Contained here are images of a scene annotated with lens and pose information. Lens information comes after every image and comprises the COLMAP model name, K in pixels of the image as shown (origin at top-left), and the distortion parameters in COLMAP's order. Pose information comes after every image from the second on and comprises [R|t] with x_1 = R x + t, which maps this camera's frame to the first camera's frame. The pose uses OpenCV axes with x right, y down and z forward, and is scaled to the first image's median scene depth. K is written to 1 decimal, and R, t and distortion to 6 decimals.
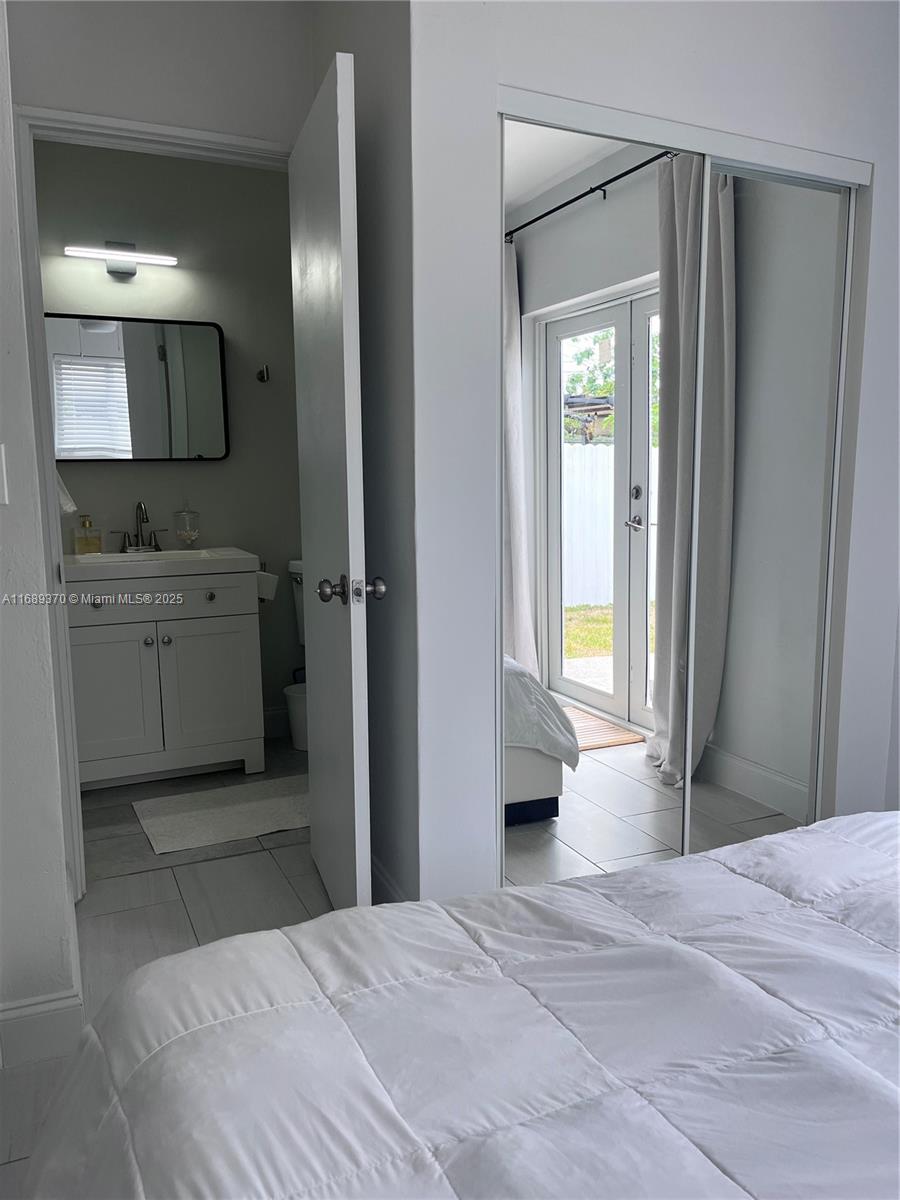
lens RADIAL K [[900.6, 0, 442.2], [0, 900.6, 601.5], [0, 0, 1]] dist [0.029347, -0.011929]
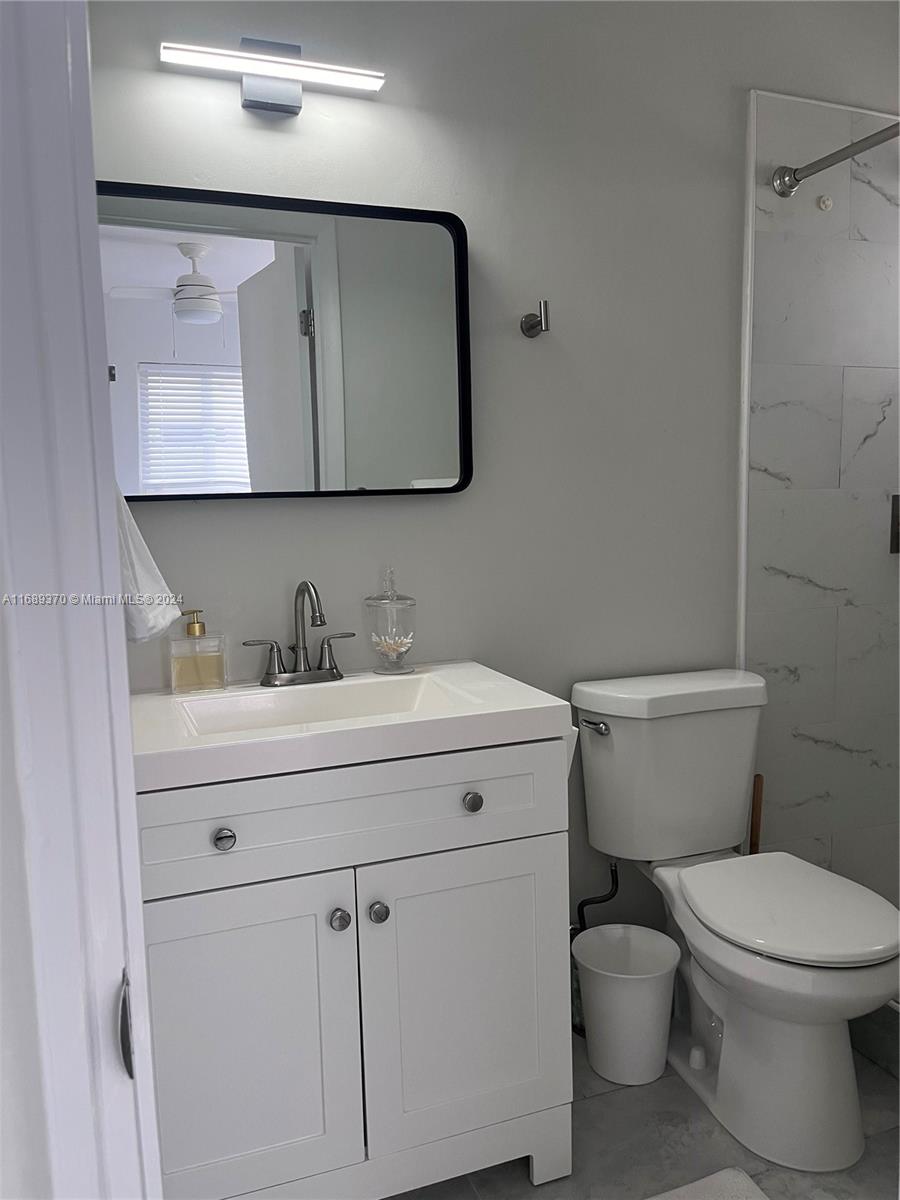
lens RADIAL K [[900.6, 0, 456.8], [0, 900.6, 600.1], [0, 0, 1]] dist [0.029347, -0.011929]
pose [[0.997803, -0.004236, -0.066111, -0.213824], [0.001834, 0.999337, -0.036353, -0.079401], [0.066221, 0.036152, 0.997150, 0.509923]]
